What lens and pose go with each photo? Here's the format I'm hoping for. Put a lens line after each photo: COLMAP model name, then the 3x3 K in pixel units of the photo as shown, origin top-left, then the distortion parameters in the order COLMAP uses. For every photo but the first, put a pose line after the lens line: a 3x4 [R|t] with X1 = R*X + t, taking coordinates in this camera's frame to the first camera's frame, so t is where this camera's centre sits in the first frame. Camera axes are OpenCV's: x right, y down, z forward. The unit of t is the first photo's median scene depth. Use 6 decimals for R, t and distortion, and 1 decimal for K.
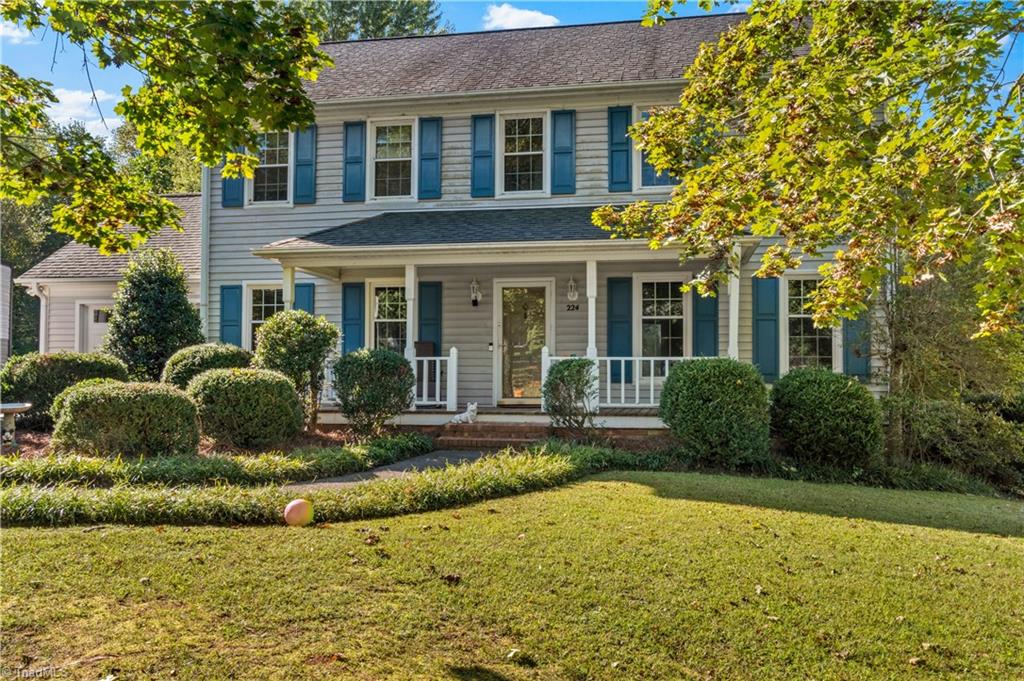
lens RADIAL K [[762.8, 0, 524.2], [0, 762.8, 321.0], [0, 0, 1]] dist [-0.000660, -0.001537]
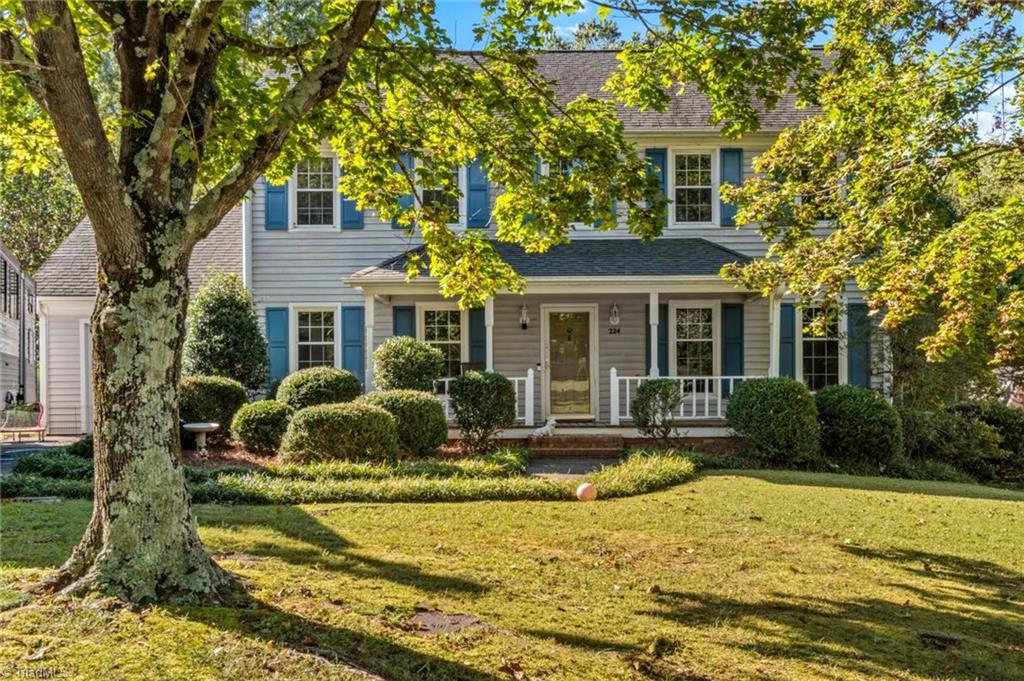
lens RADIAL K [[917.8, 0, 509.7], [0, 917.8, 346.1], [0, 0, 1]] dist [0.003332, -0.001139]
pose [[0.985181, -0.001804, 0.171507, -0.311904], [-0.001984, 0.999758, 0.021913, -0.024680], [-0.171505, -0.021929, 0.984939, -0.278643]]
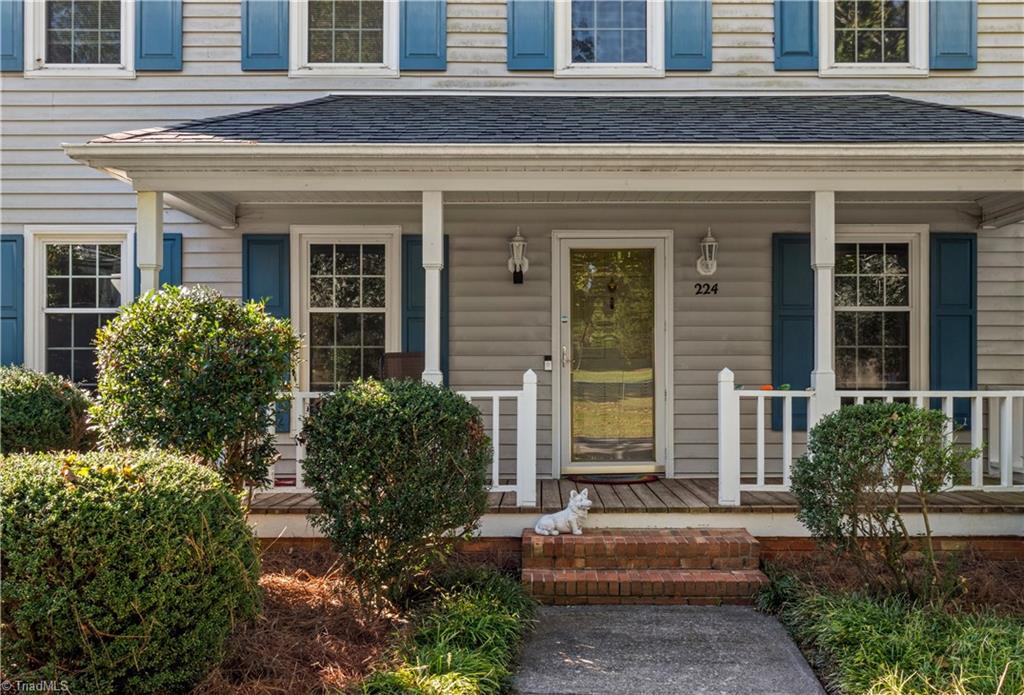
lens RADIAL K [[928.2, 0, 515.3], [0, 928.2, 342.1], [0, 0, 1]] dist [-0.000519, 0.000000]
pose [[0.984658, 0.001053, 0.174492, -0.177672], [-0.007375, 0.999339, 0.035585, -0.002687], [-0.174340, -0.036326, 0.984015, 0.390294]]
